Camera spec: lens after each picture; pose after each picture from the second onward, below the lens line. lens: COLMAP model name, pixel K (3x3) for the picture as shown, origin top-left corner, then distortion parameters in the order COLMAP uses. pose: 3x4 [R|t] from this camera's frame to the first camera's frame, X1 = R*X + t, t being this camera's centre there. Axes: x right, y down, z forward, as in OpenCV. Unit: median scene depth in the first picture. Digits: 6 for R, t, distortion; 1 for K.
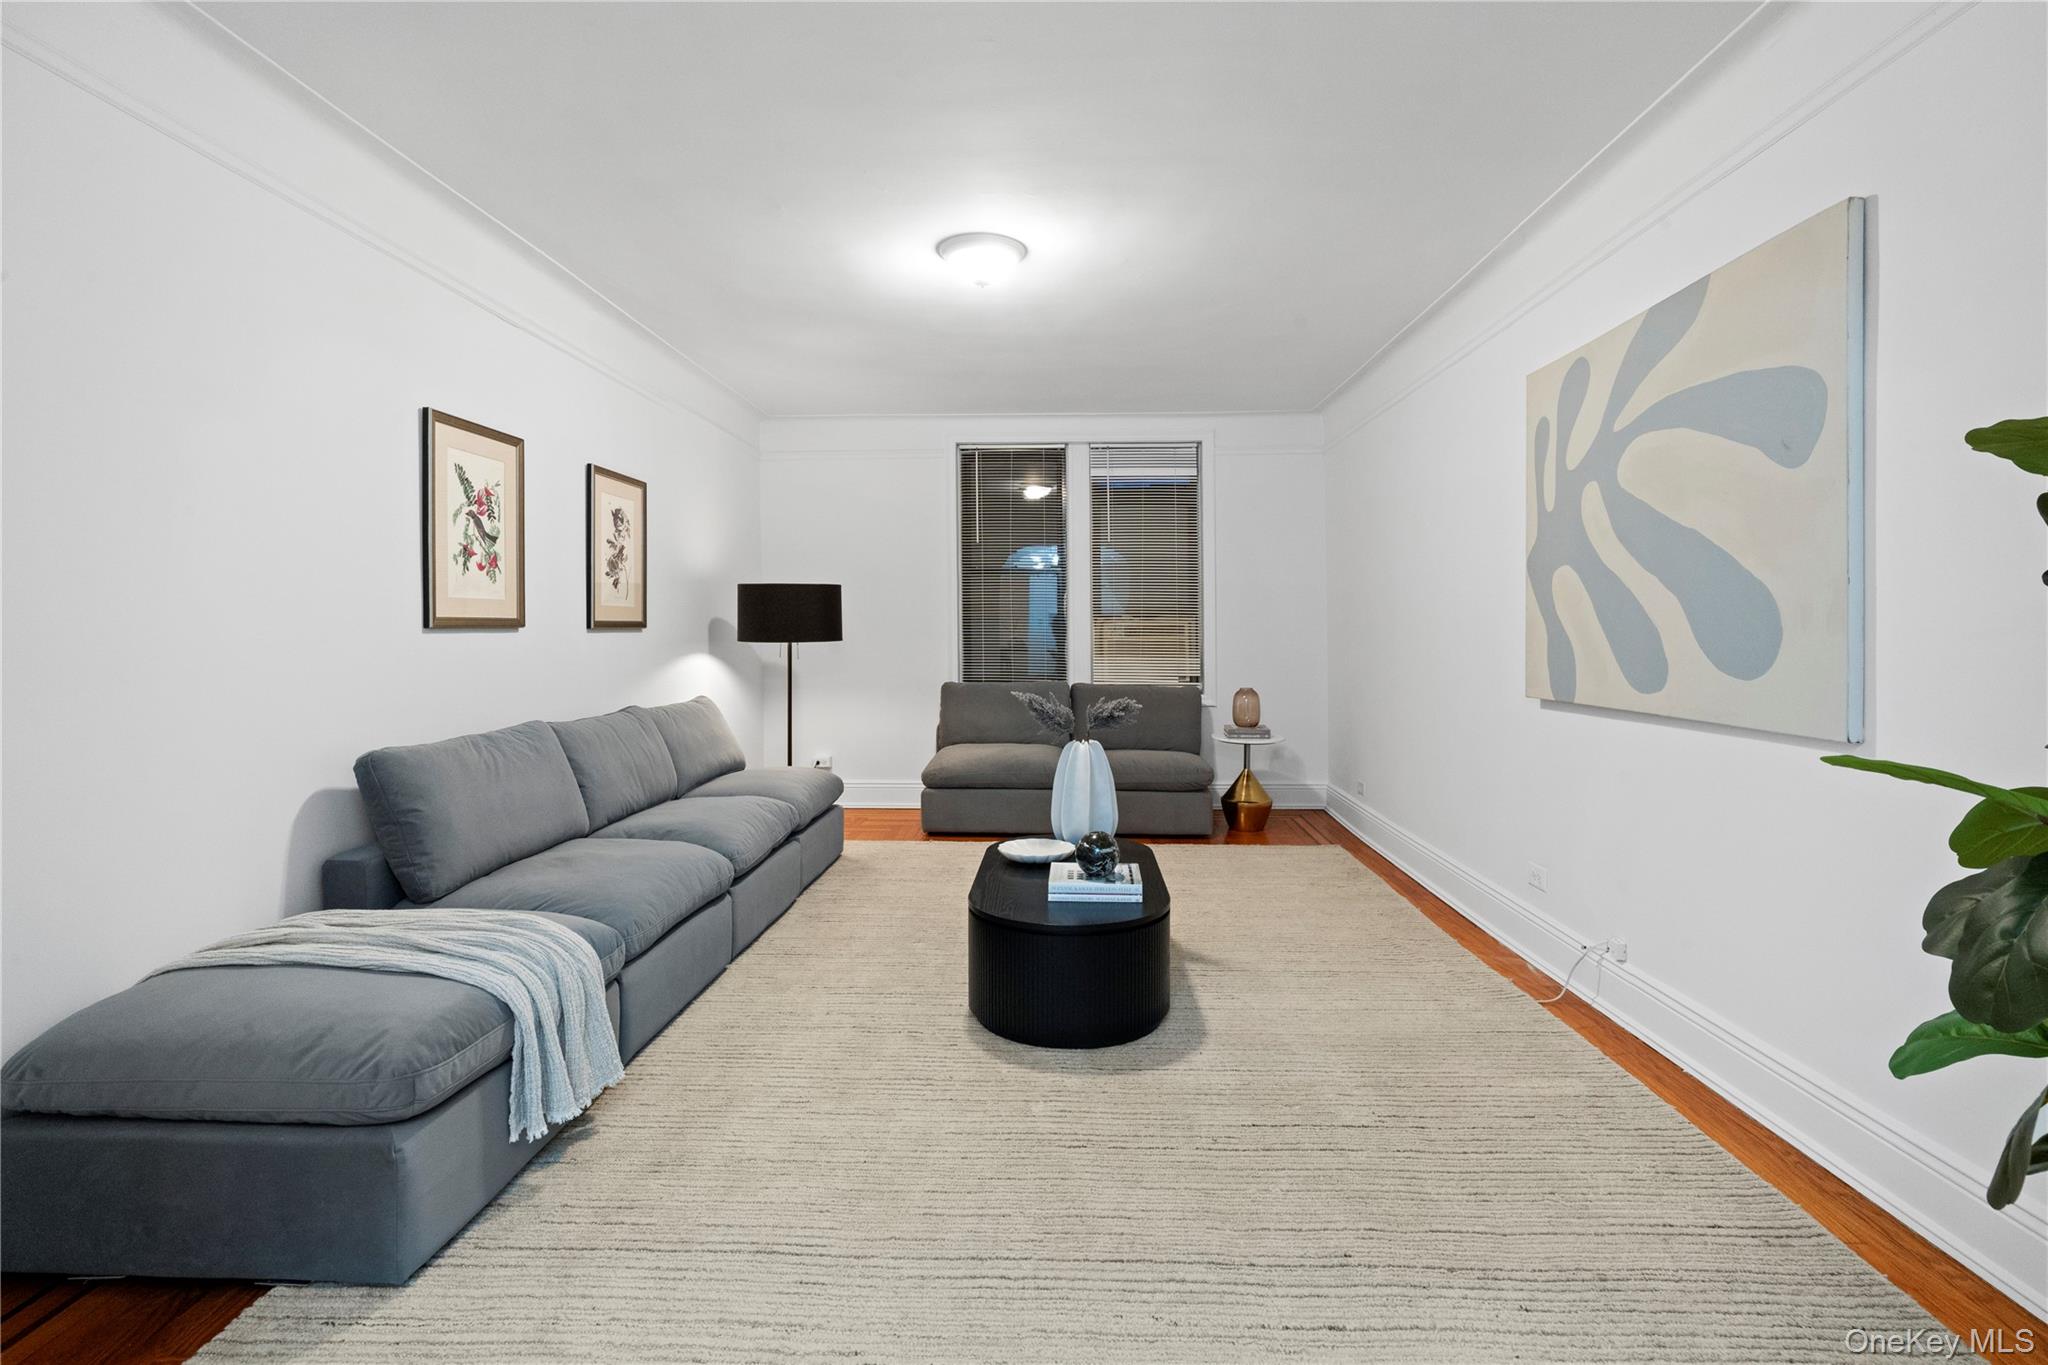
lens RADIAL K [[973.3, 0, 1027.3], [0, 973.3, 642.6], [0, 0, 1]] dist [-0.002509, 0.000280]
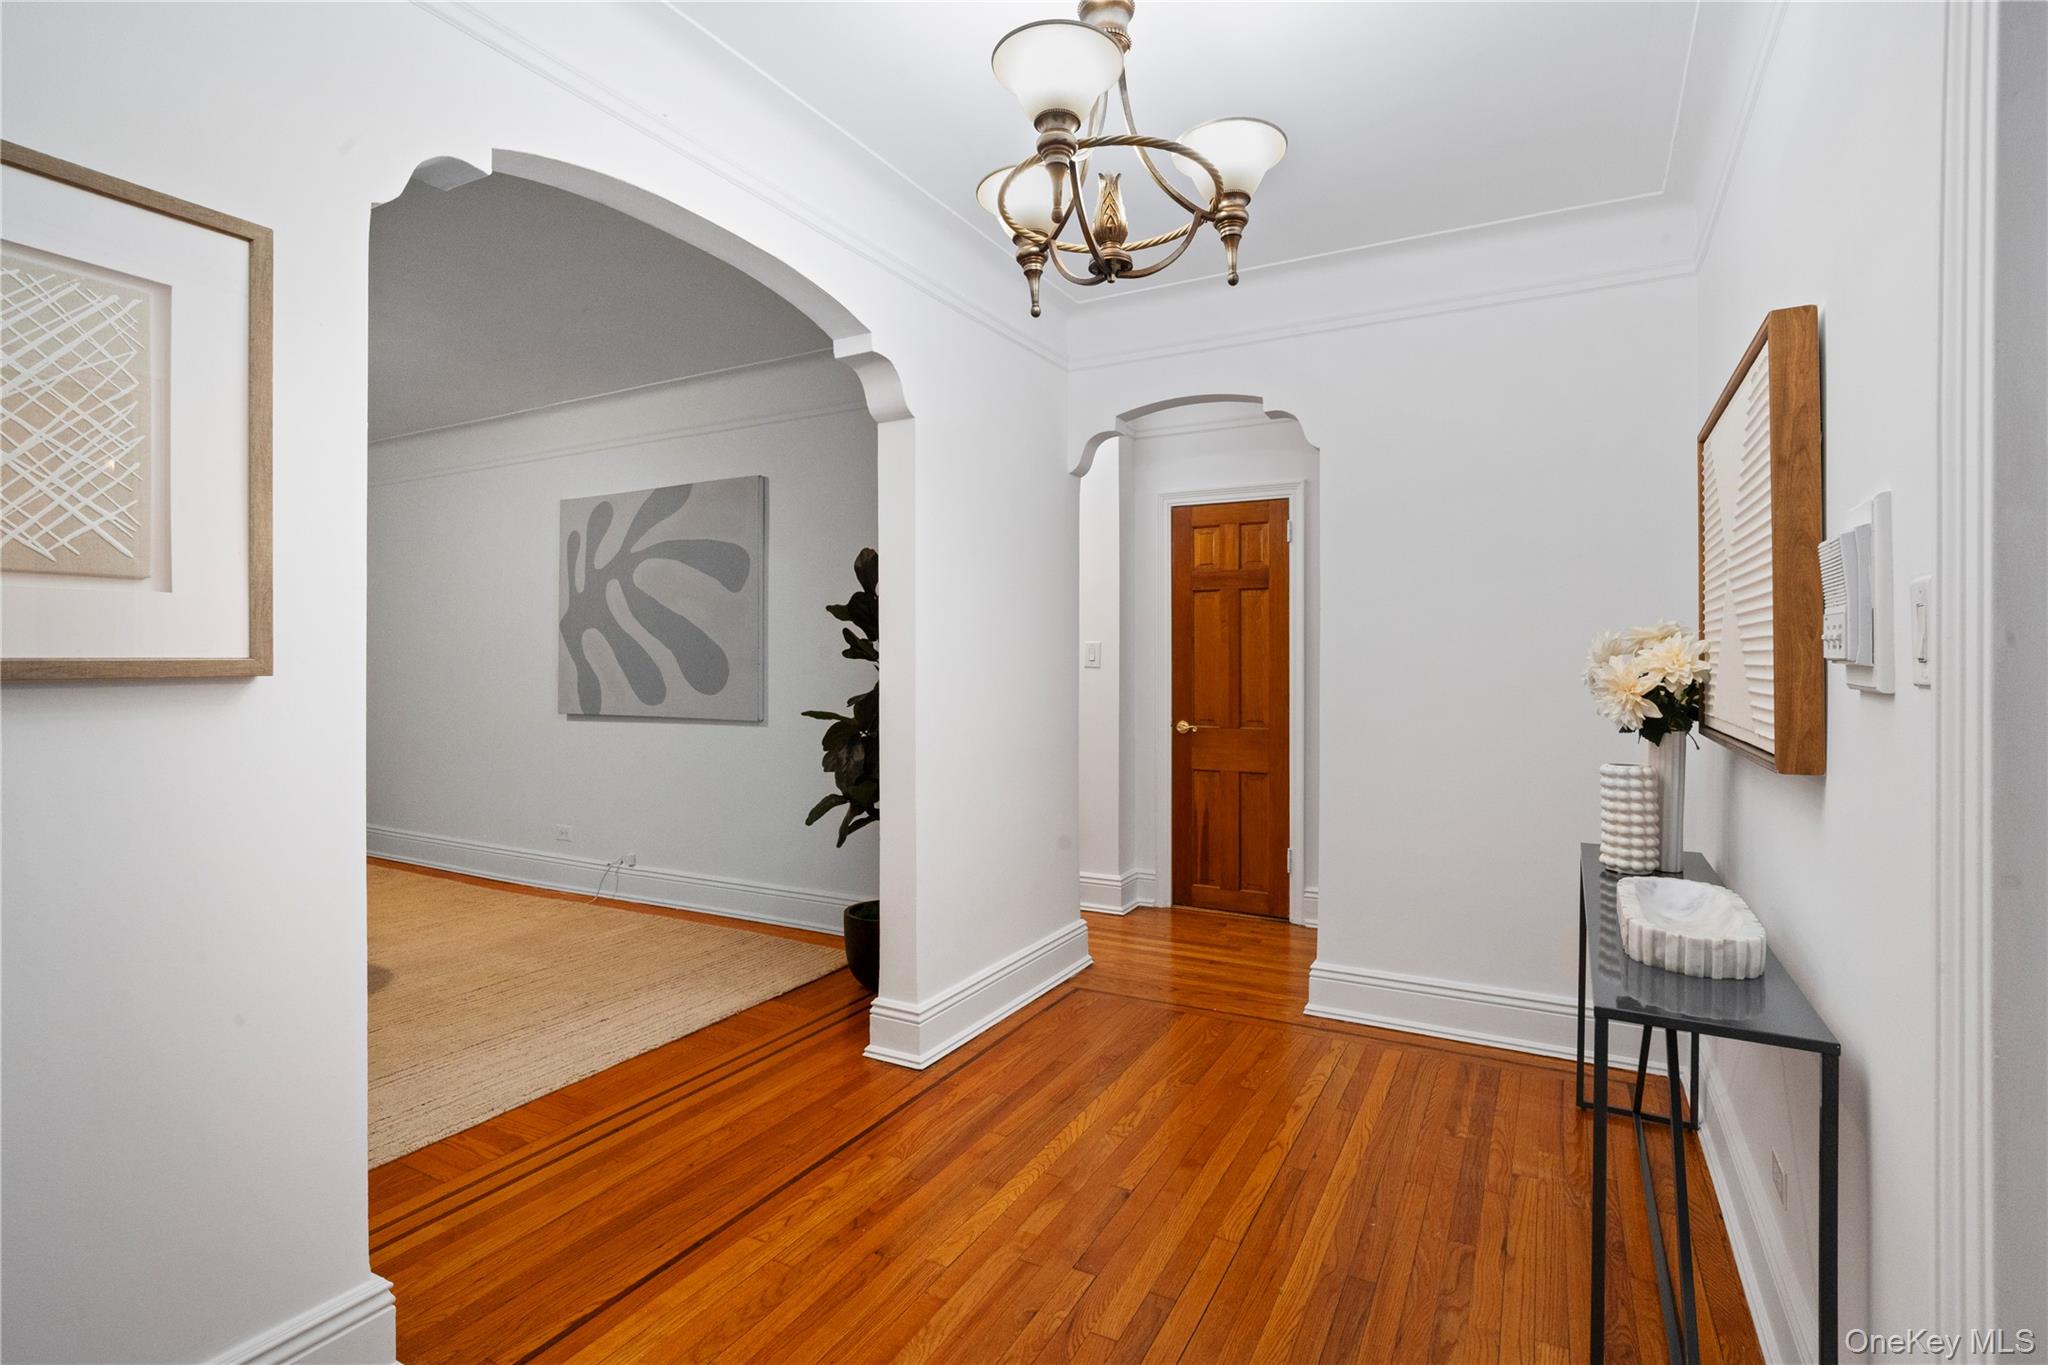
lens RADIAL K [[970.0, 0, 1032.2], [0, 970.0, 663.1], [0, 0, 1]] dist [-0.001909, -0.000222]
pose [[0.445011, 0.003491, 0.895518, -0.662159], [0.011228, 0.999892, -0.009477, 0.000863], [-0.895454, 0.014272, 0.444924, -0.420338]]
